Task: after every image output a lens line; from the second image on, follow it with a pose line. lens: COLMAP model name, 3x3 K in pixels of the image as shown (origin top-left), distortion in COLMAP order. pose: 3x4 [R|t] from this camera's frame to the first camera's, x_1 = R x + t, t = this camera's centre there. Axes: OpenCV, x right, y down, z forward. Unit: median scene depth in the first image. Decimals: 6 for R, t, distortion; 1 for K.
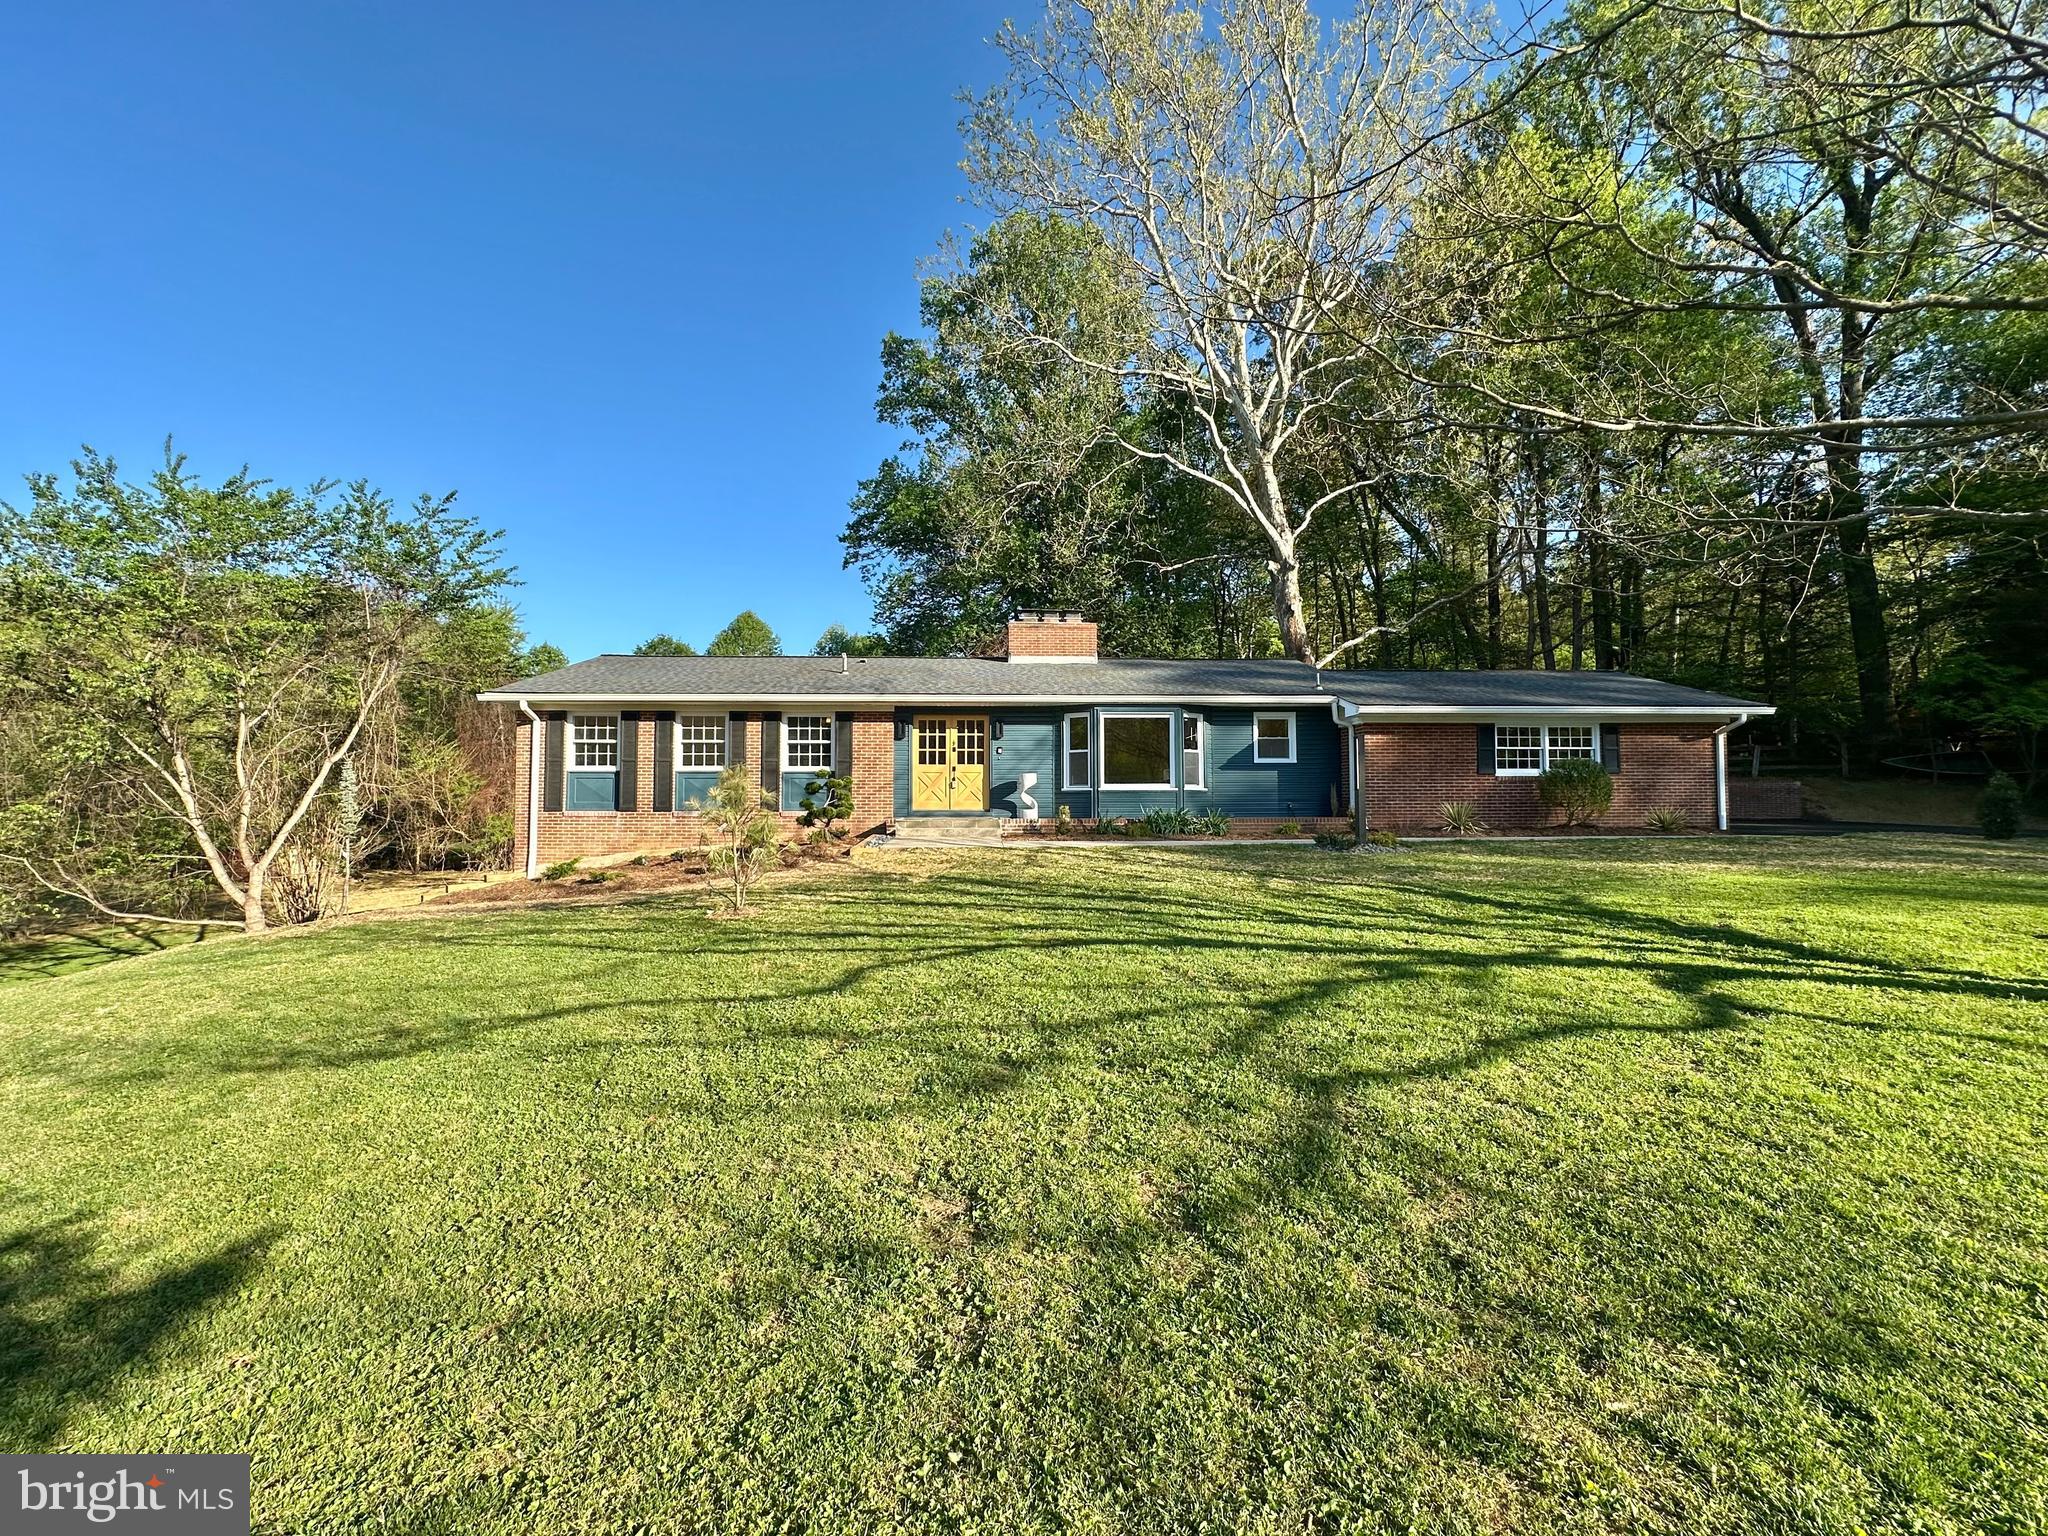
lens RADIAL K [[815.6, 0, 1022.1], [0, 815.6, 766.8], [0, 0, 1]] dist [-0.003403, 0.000499]
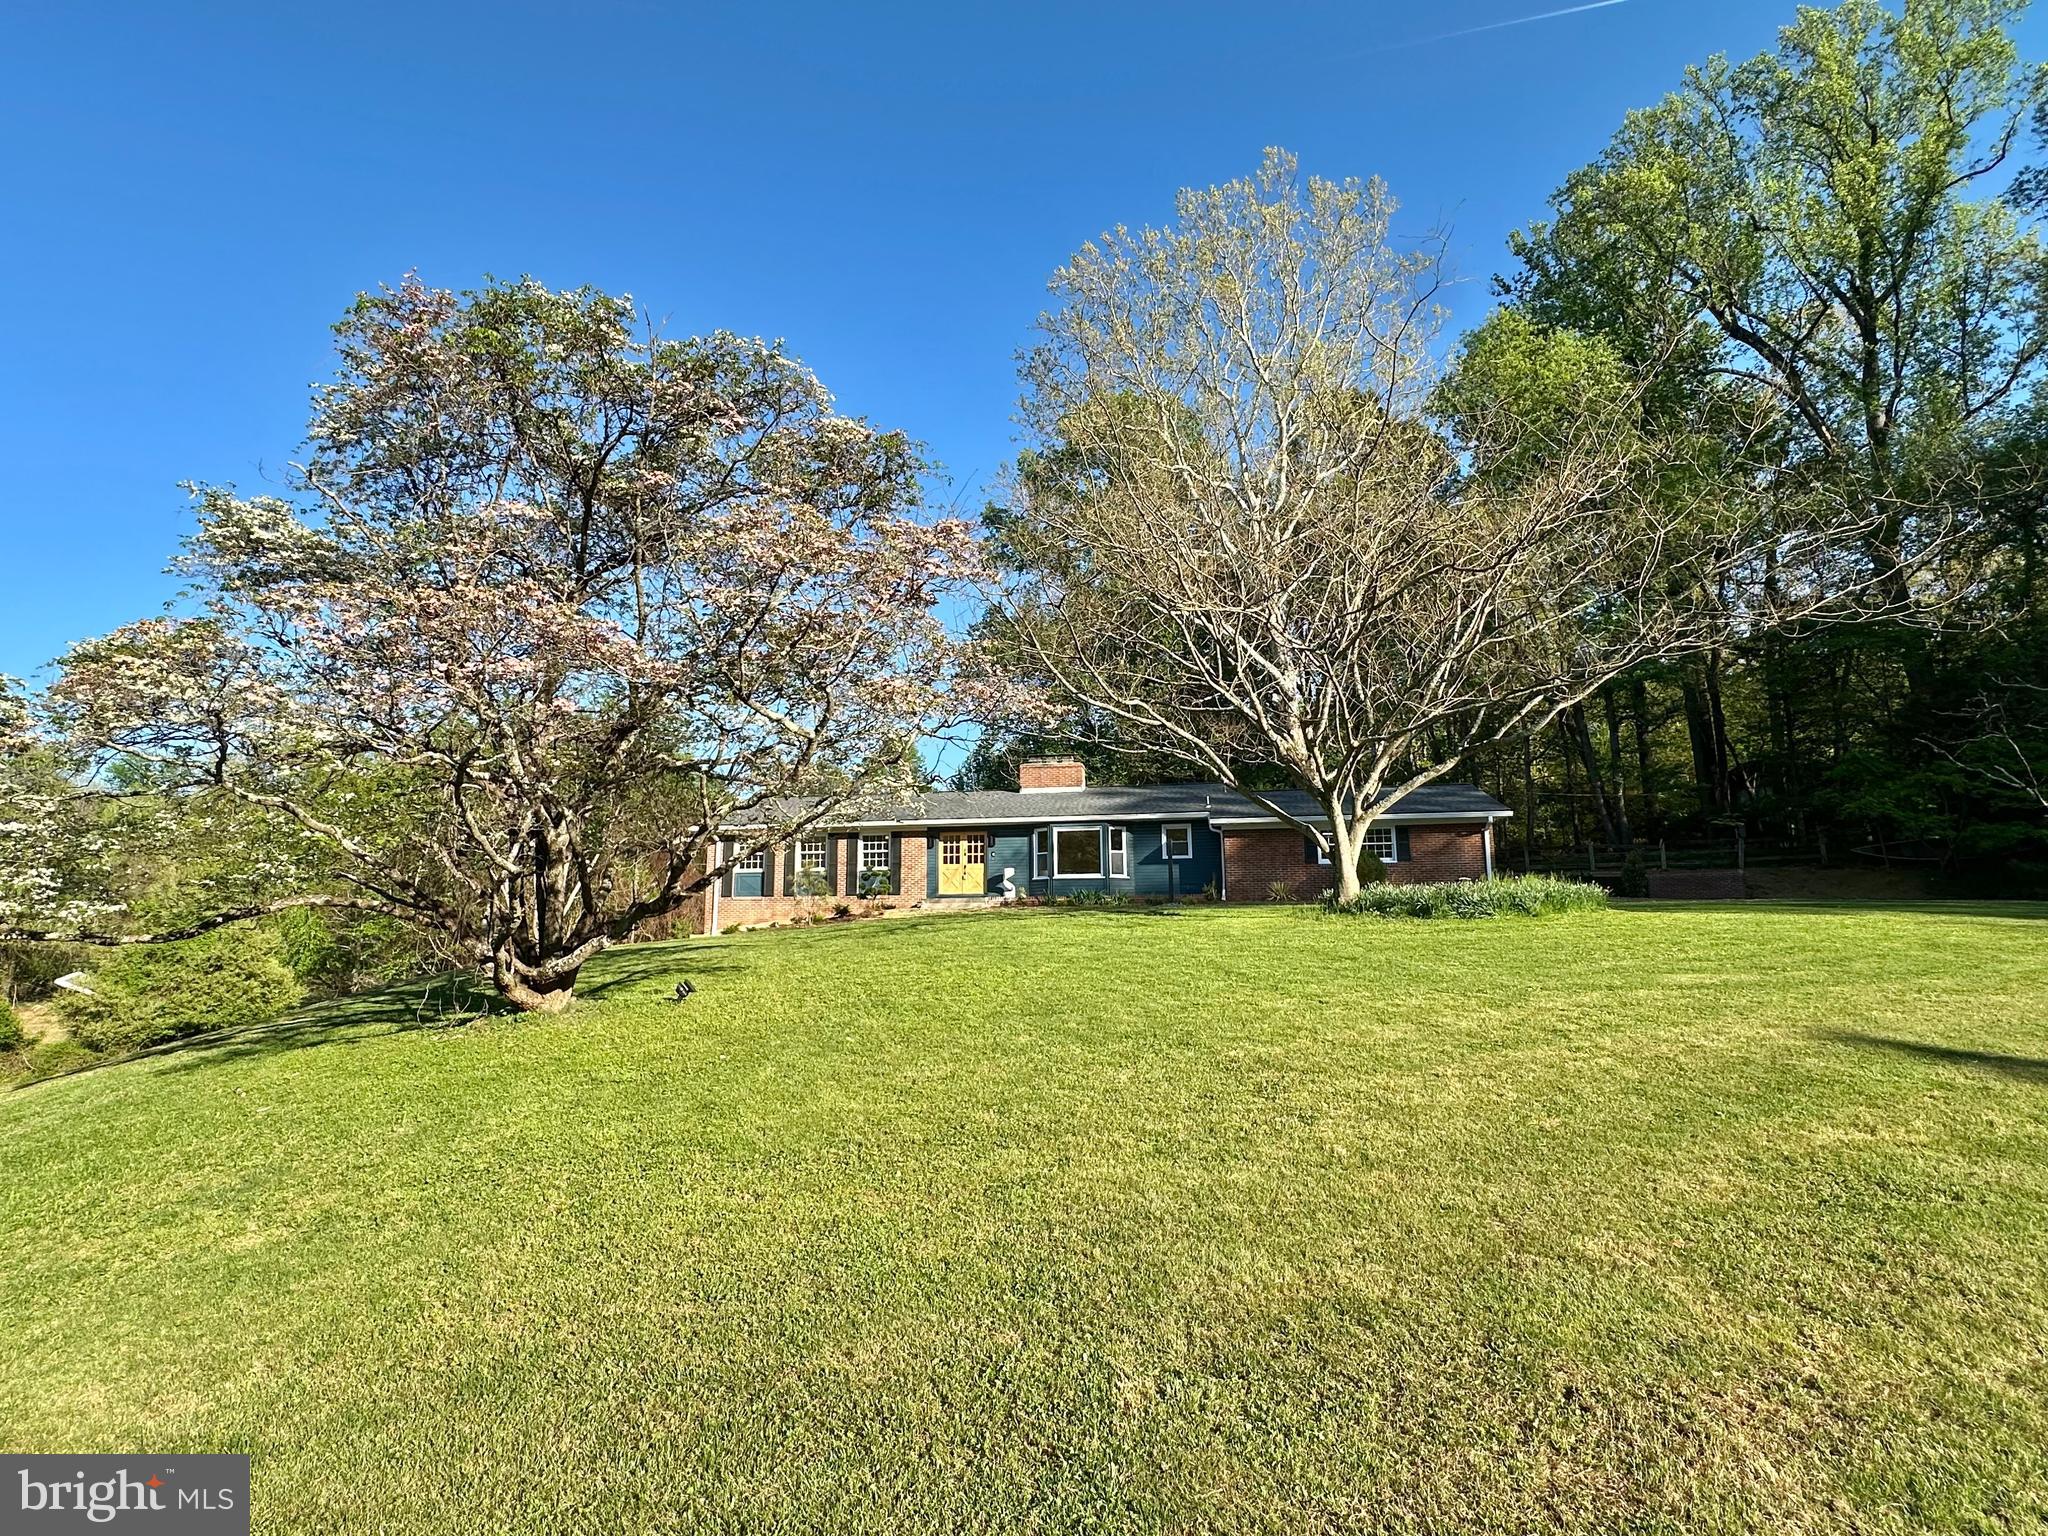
lens RADIAL K [[997.8, 0, 1028.8], [0, 997.8, 765.6], [0, 0, 1]] dist [-0.002975, 0.004204]
pose [[0.977938, -0.040658, -0.204902, 0.430446], [0.015107, 0.992073, -0.124752, 0.049956], [0.208350, 0.118904, 0.970800, -0.832438]]
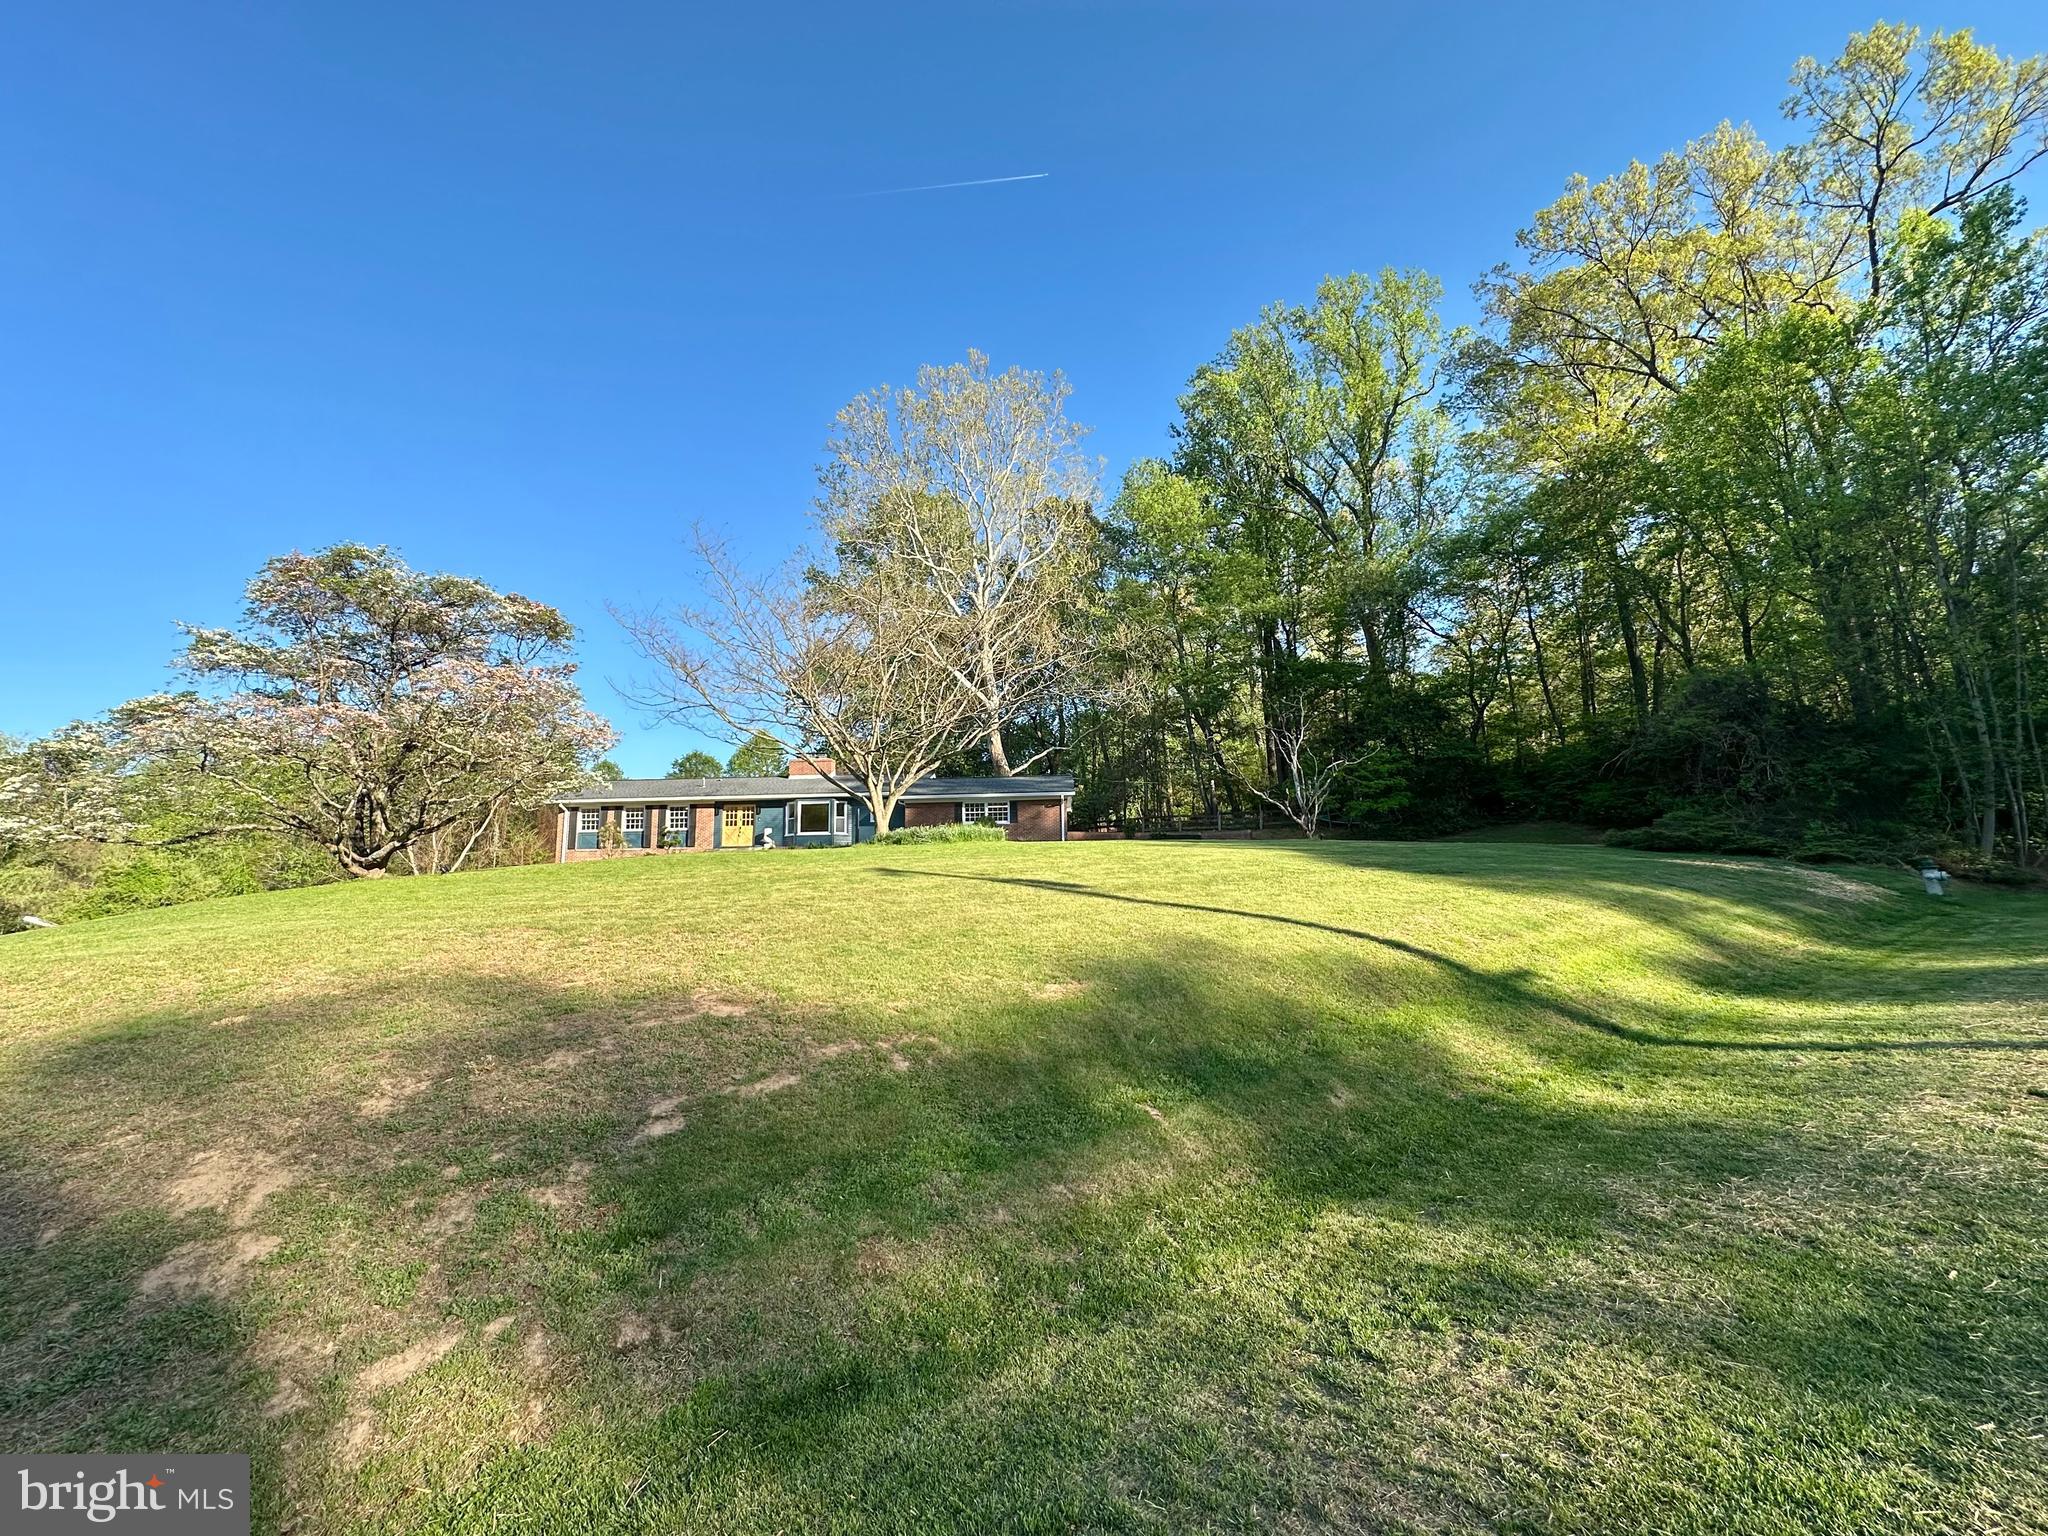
lens RADIAL K [[815.6, 0, 1038.0], [0, 815.6, 768.5], [0, 0, 1]] dist [-0.003403, 0.000499]
pose [[0.997833, -0.027658, -0.059710, 0.903630], [0.021020, 0.993811, -0.109074, 0.105382], [0.062357, 0.107583, 0.992239, -1.259060]]
